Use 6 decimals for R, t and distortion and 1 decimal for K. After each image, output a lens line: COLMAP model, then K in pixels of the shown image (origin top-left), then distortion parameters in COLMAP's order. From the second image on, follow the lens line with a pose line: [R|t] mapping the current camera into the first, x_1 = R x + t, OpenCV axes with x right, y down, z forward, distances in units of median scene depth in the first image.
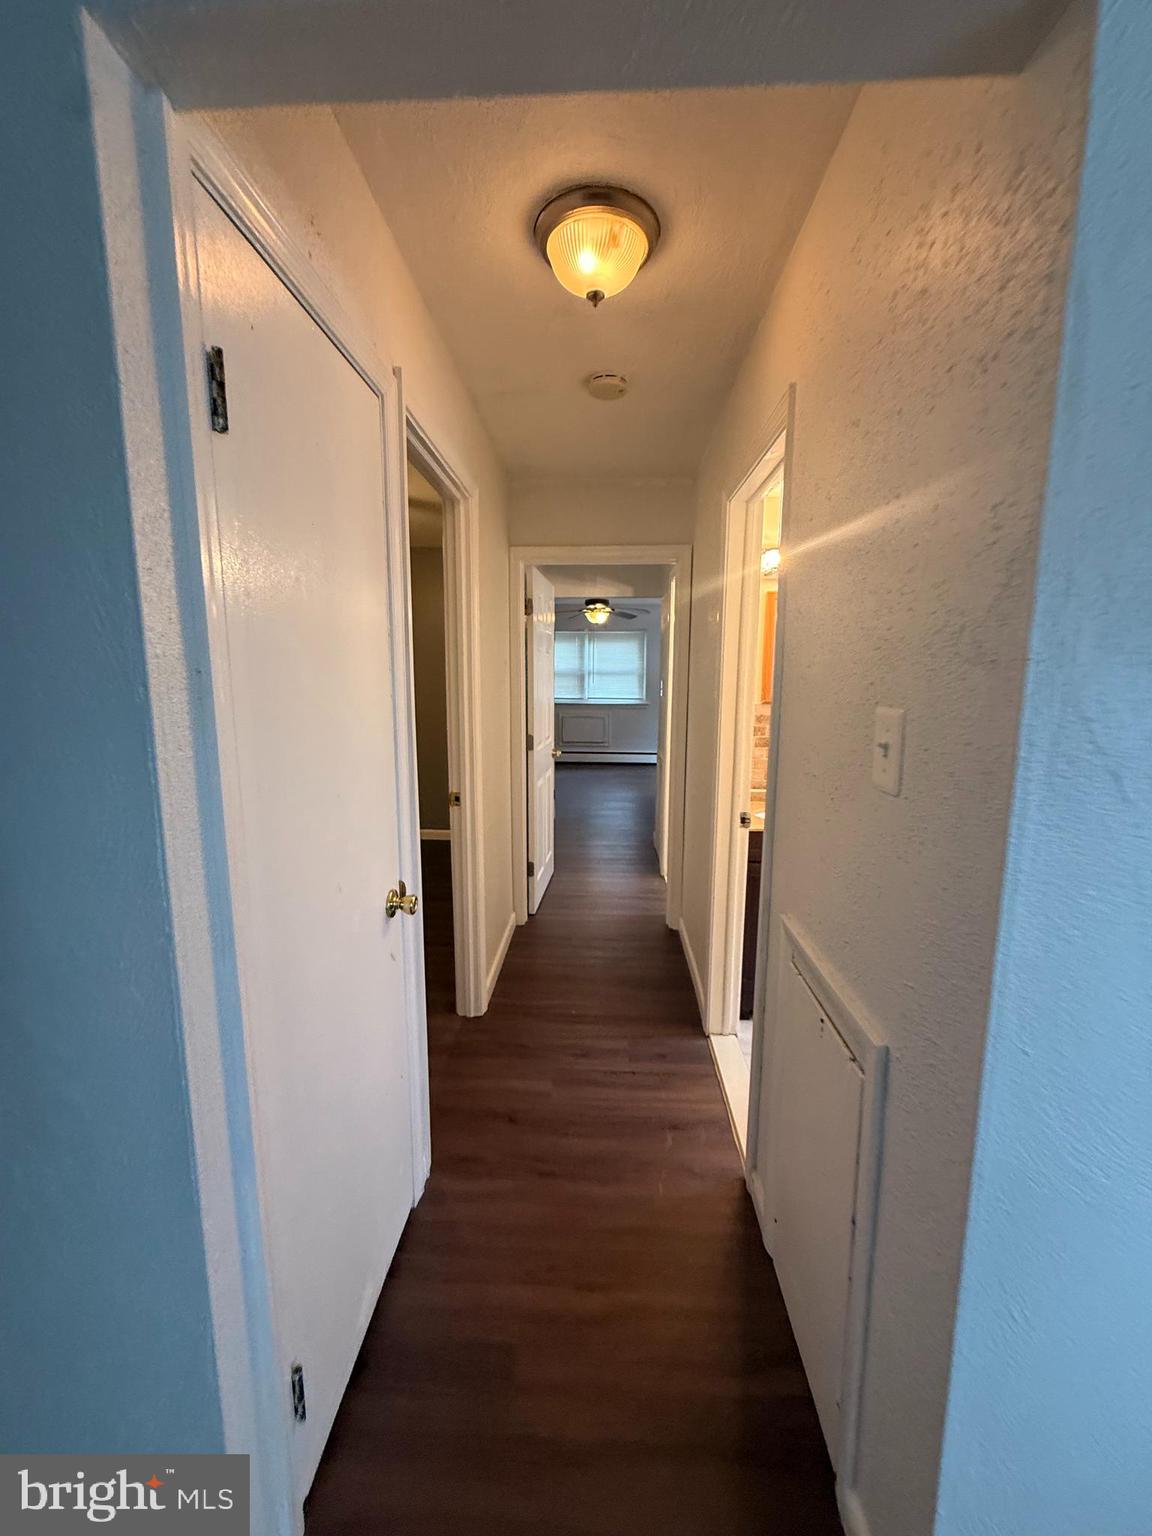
lens RADIAL K [[609.8, 0, 576.4], [0, 609.8, 765.3], [0, 0, 1]] dist [-0.000712, -0.000041]
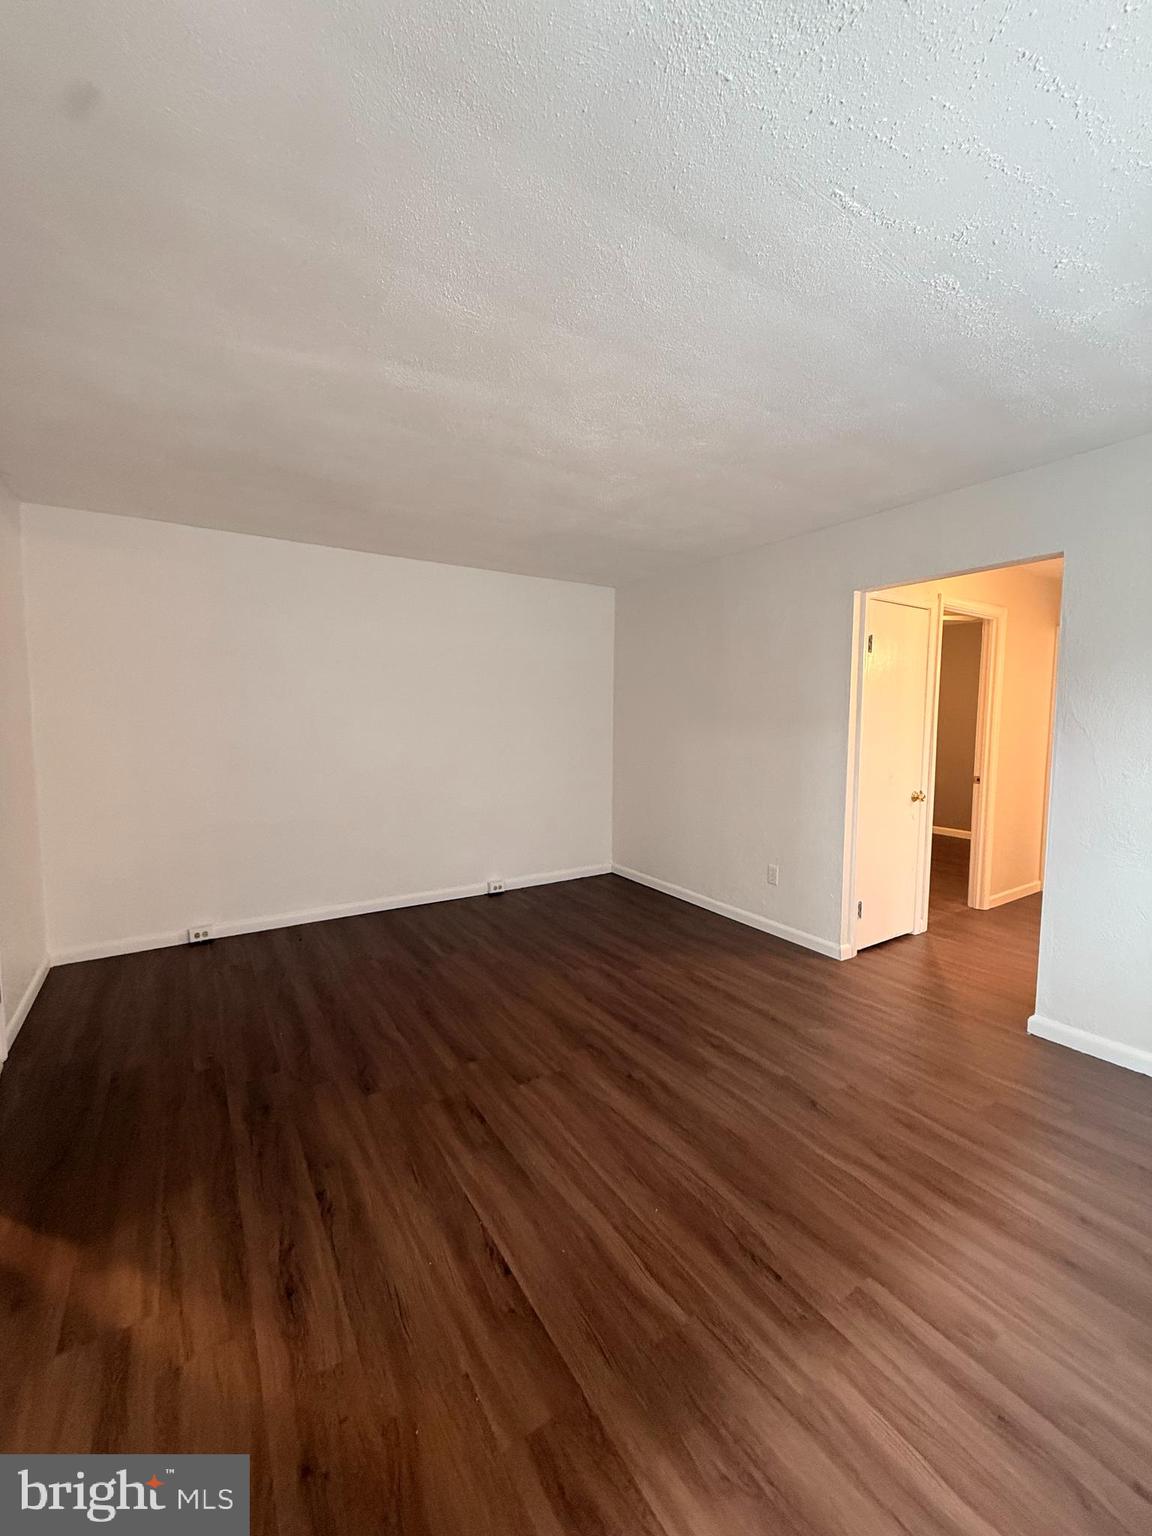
lens RADIAL K [[609.8, 0, 576.4], [0, 609.8, 765.3], [0, 0, 1]] dist [-0.000712, -0.000041]
pose [[0.583268, 0.064363, -0.809726, 1.006760], [-0.122555, 0.992417, -0.009395, 0.311786], [0.802981, 0.104716, 0.586734, -1.793985]]
